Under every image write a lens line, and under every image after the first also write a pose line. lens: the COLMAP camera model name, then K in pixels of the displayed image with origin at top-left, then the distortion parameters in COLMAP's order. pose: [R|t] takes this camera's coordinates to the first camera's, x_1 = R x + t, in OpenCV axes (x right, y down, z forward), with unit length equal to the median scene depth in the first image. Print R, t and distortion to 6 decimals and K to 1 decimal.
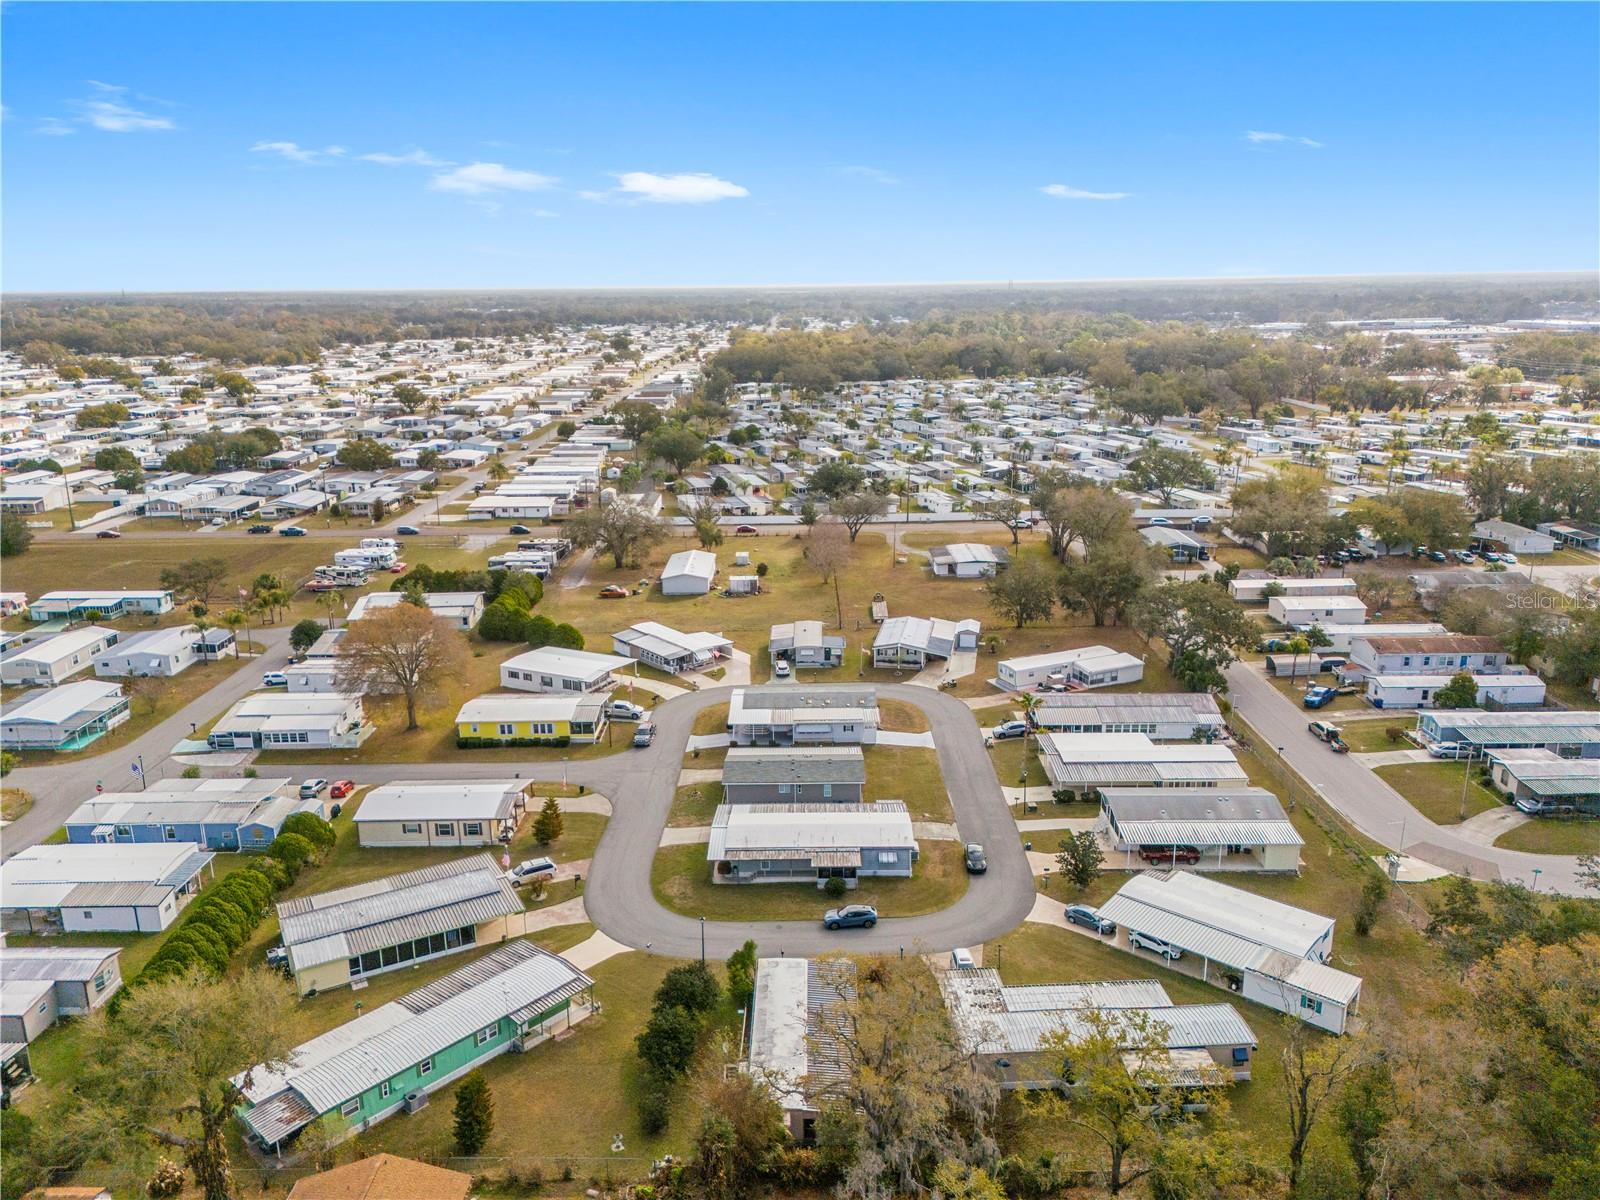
lens RADIAL K [[1170.3, 0, 800.0], [0, 1170.3, 600.0], [0, 0, 1]] dist [0.092624, -0.088092]
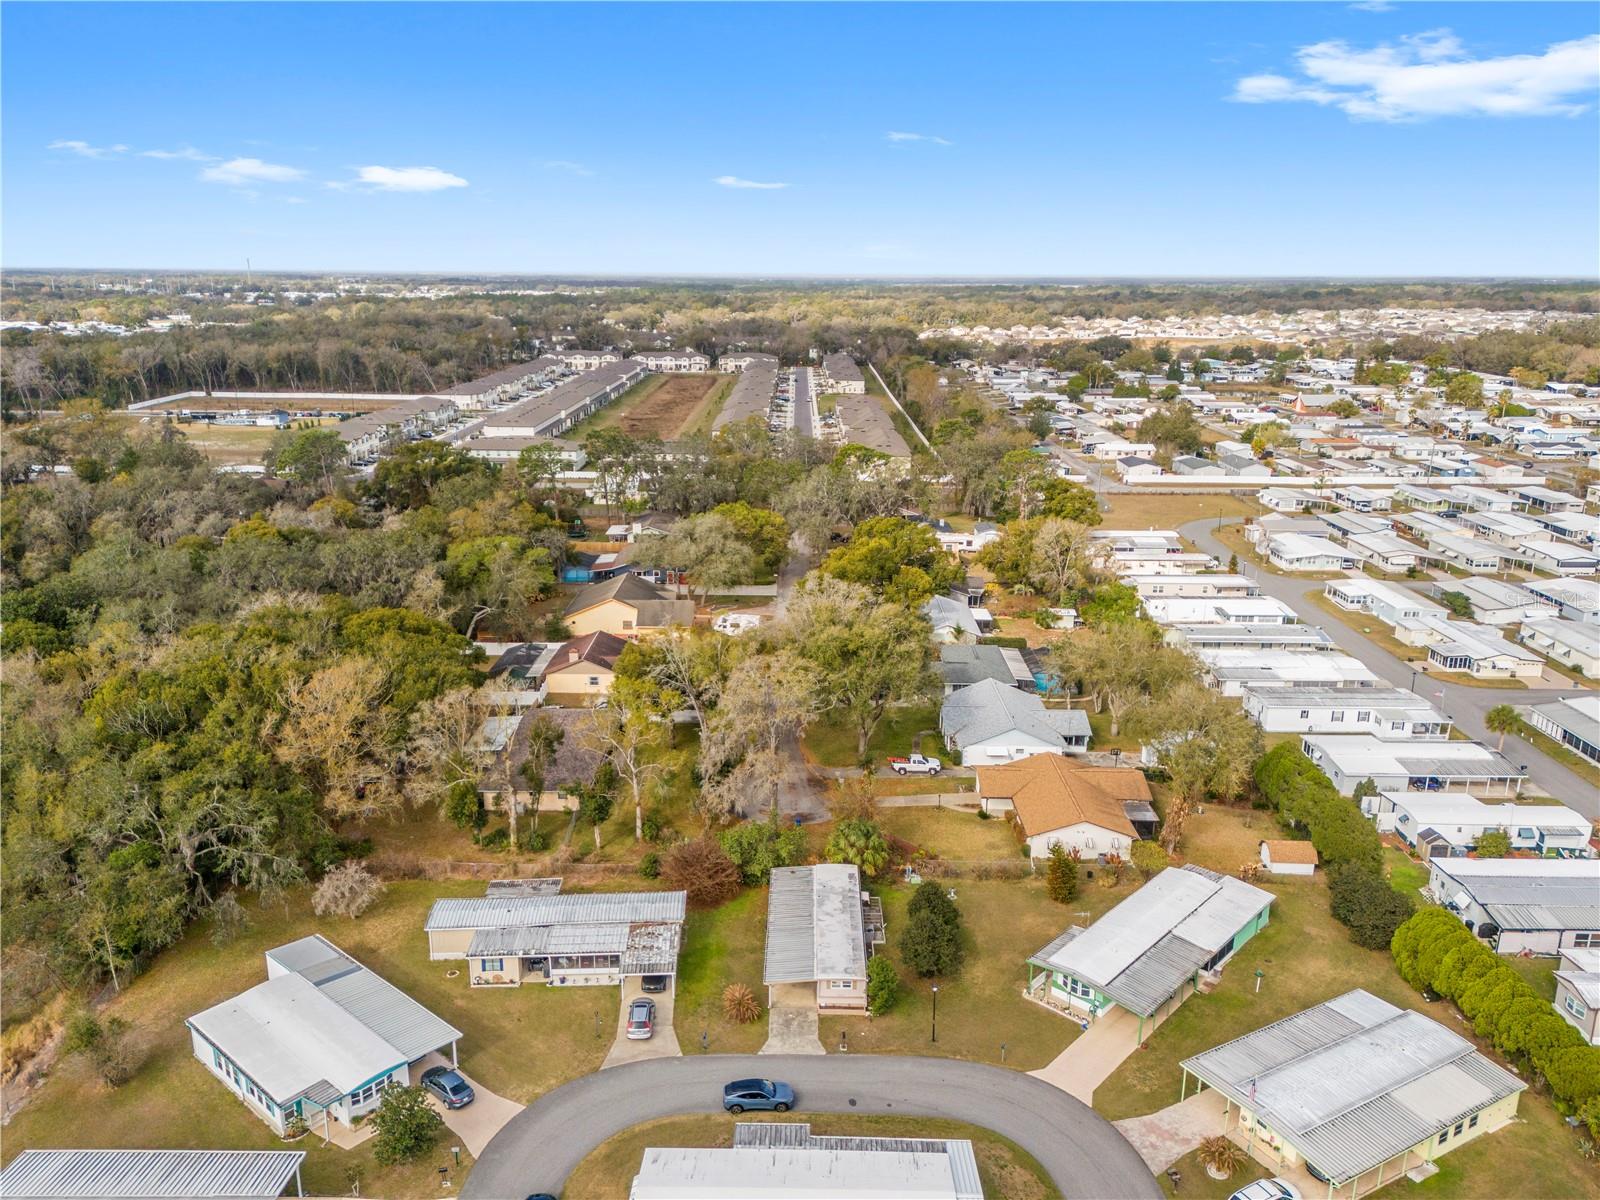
lens RADIAL K [[1159.9, 0, 800.0], [0, 1159.9, 600.0], [0, 0, 1]] dist [0.039160, -0.084924]
pose [[-0.999956, 0.009109, -0.002058, 0.010300], [0.006792, 0.860663, 0.509130, -0.276375], [0.006408, 0.509094, -0.860687, 1.060689]]
